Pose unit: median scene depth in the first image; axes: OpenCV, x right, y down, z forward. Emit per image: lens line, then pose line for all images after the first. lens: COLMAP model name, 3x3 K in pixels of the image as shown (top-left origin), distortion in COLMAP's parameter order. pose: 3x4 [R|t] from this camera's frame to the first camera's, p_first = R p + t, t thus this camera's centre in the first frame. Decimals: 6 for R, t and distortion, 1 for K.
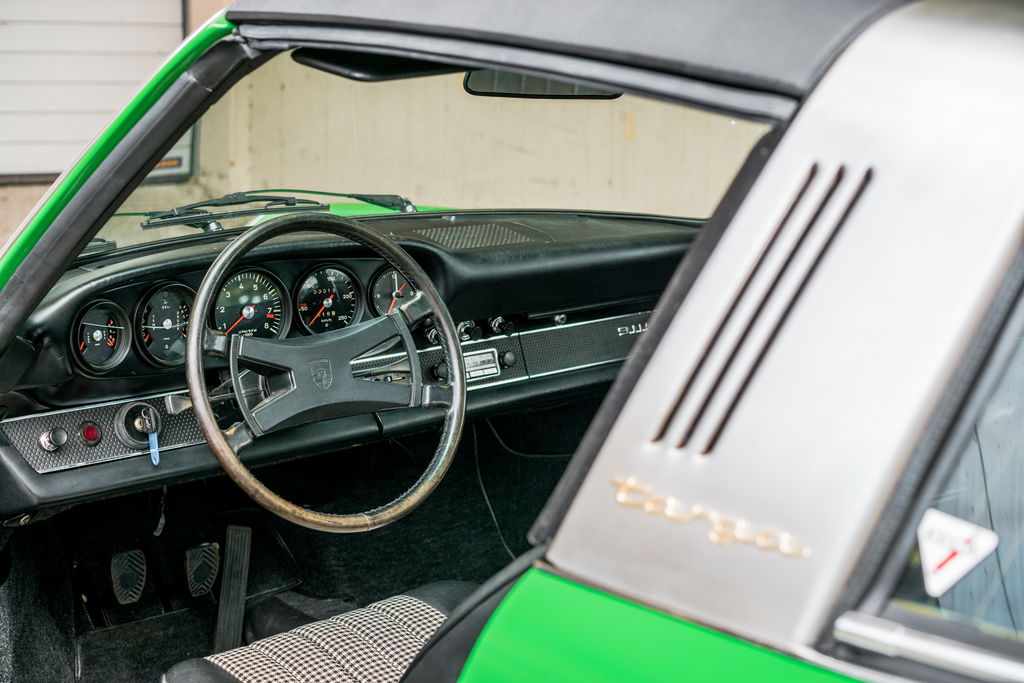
lens RADIAL K [[1595.8, 0, 512.0], [0, 1595.8, 341.5], [0, 0, 1]] dist [0.135513, -0.998801]
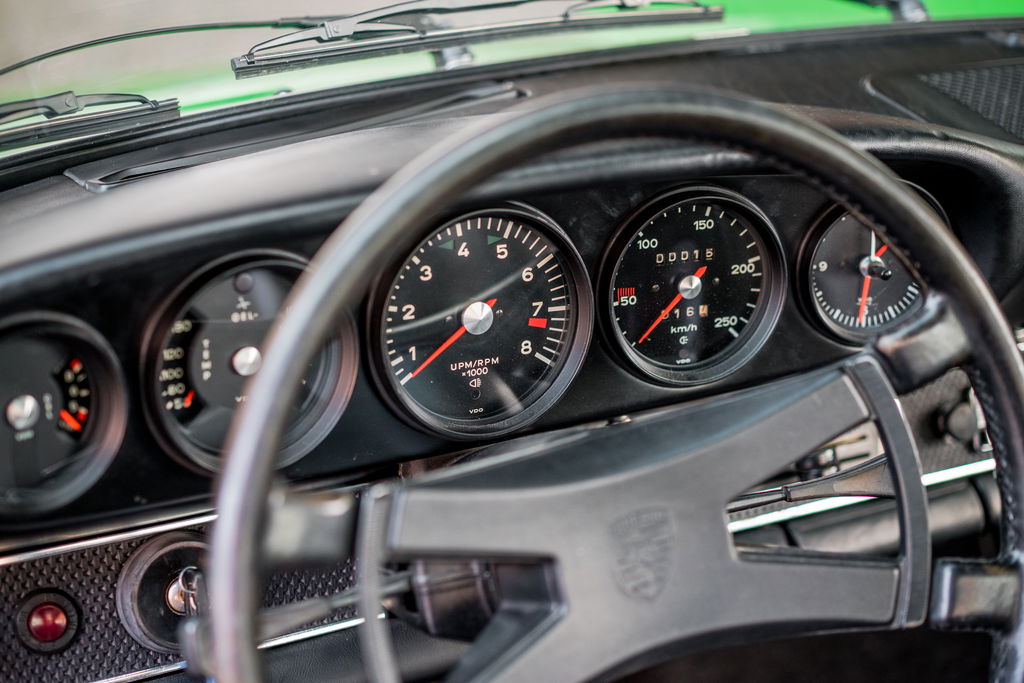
lens RADIAL K [[1638.9, 0, 494.3], [0, 1638.9, 340.7], [0, 0, 1]] dist [0.305966, -0.956530]
pose [[0.965373, 0.100455, -0.240756, -0.064605], [-0.057668, 0.982230, 0.178602, -0.082126], [0.254419, -0.158534, 0.954012, 0.614161]]
